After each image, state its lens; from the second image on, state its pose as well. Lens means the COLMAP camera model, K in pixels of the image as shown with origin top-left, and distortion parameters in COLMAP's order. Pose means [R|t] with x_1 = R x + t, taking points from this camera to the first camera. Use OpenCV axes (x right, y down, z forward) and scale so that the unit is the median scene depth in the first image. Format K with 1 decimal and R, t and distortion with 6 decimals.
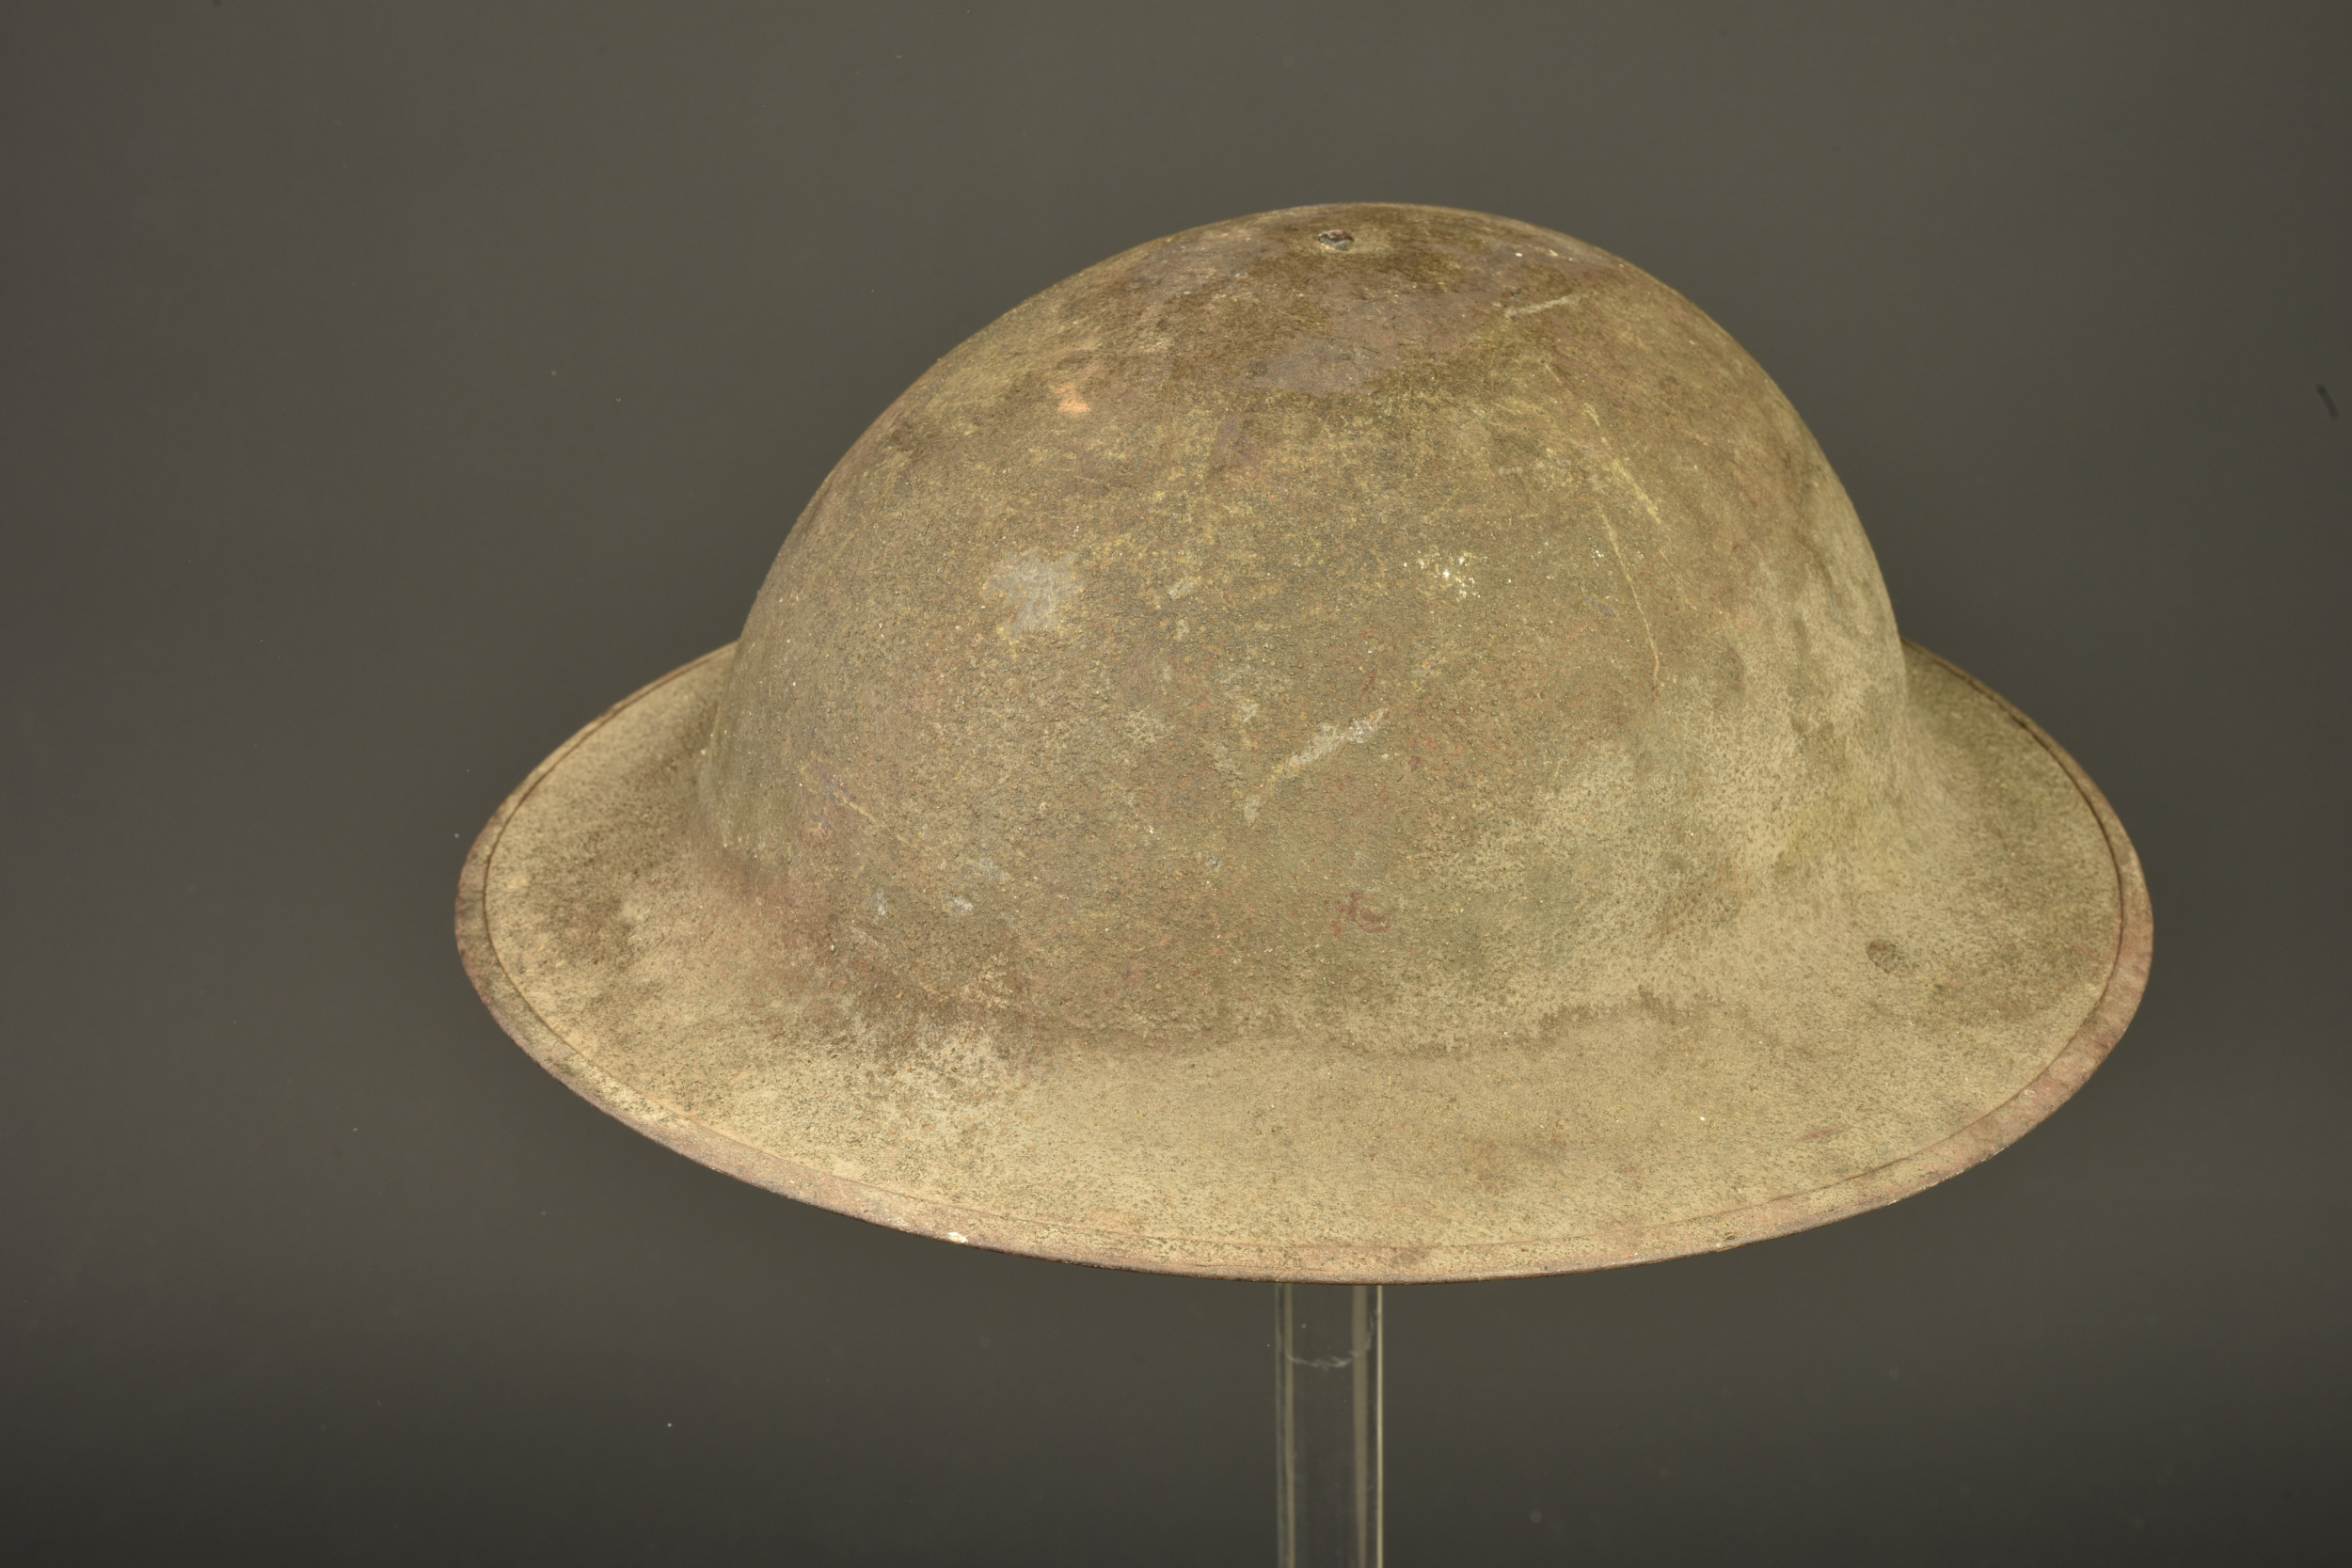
lens RADIAL K [[4126.7, 0, 1176.0], [0, 4126.7, 784.0], [0, 0, 1]] dist [-0.016750, -0.096877]
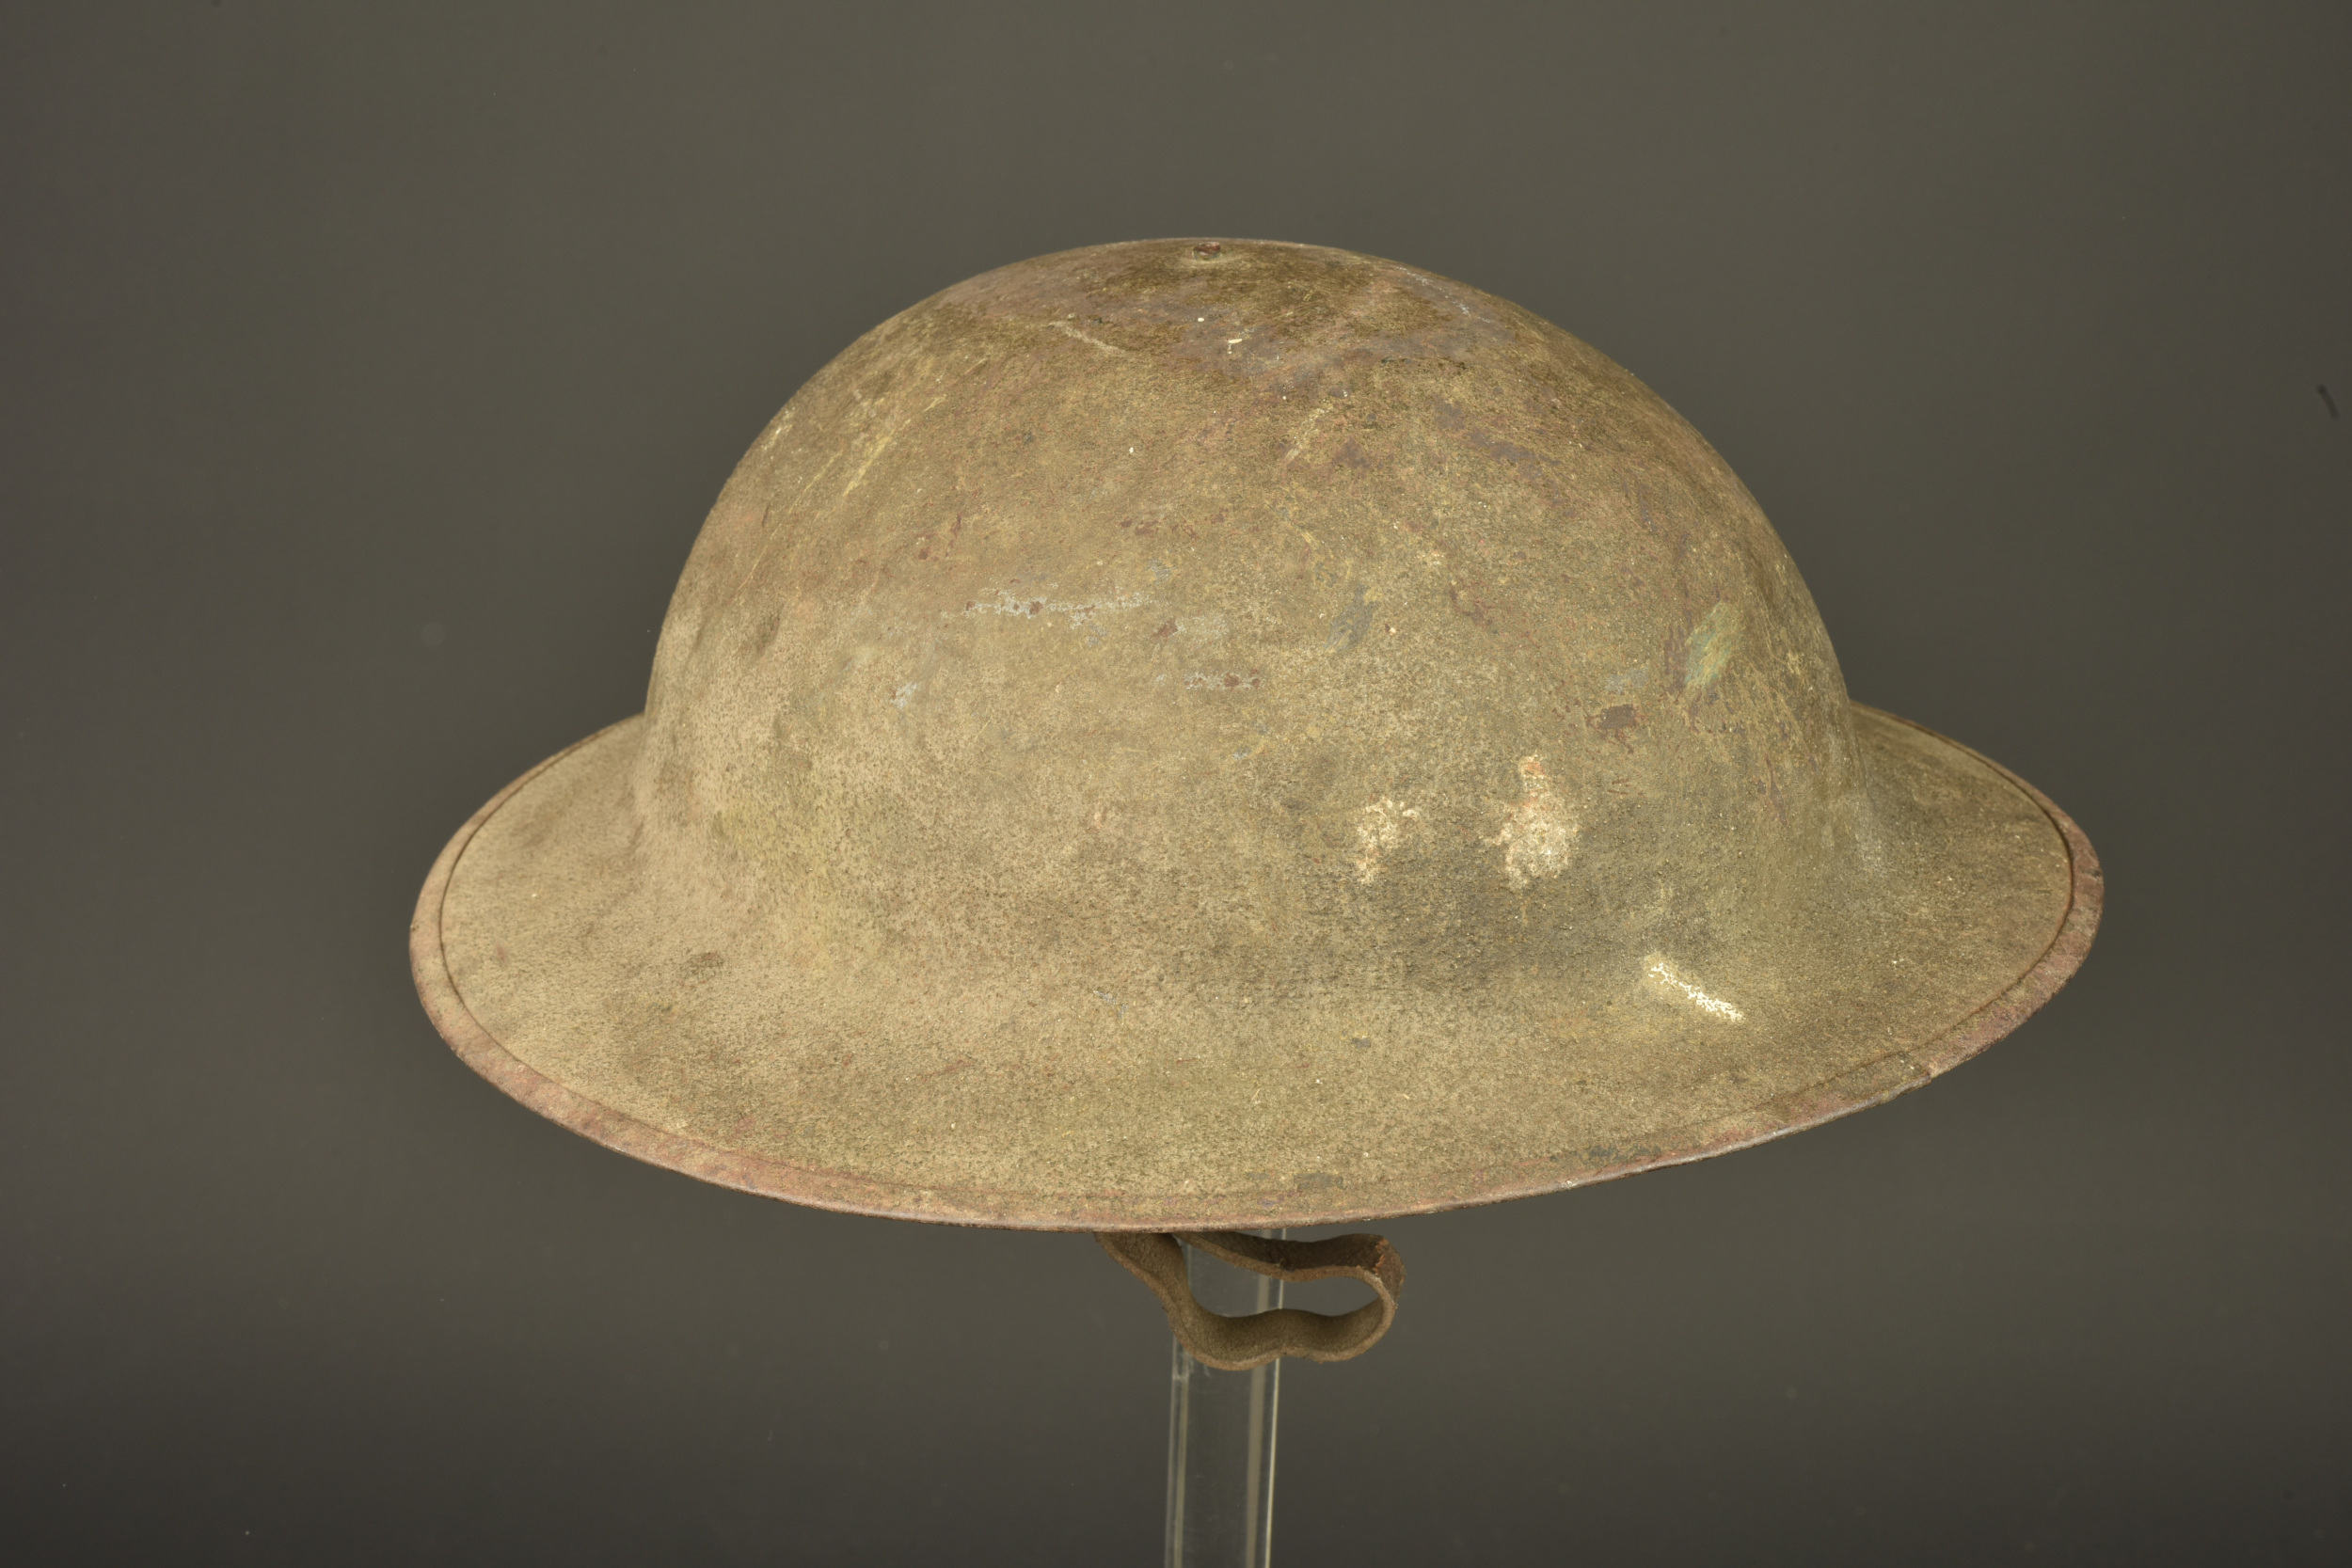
lens RADIAL K [[4126.7, 0, 1176.0], [0, 4126.7, 784.0], [0, 0, 1]] dist [-0.016750, -0.096877]
pose [[-0.304229, 0.310227, -0.900669, 1.046663], [-0.351408, 0.842253, 0.408805, -0.454766], [0.885413, 0.440873, -0.147221, 1.254054]]
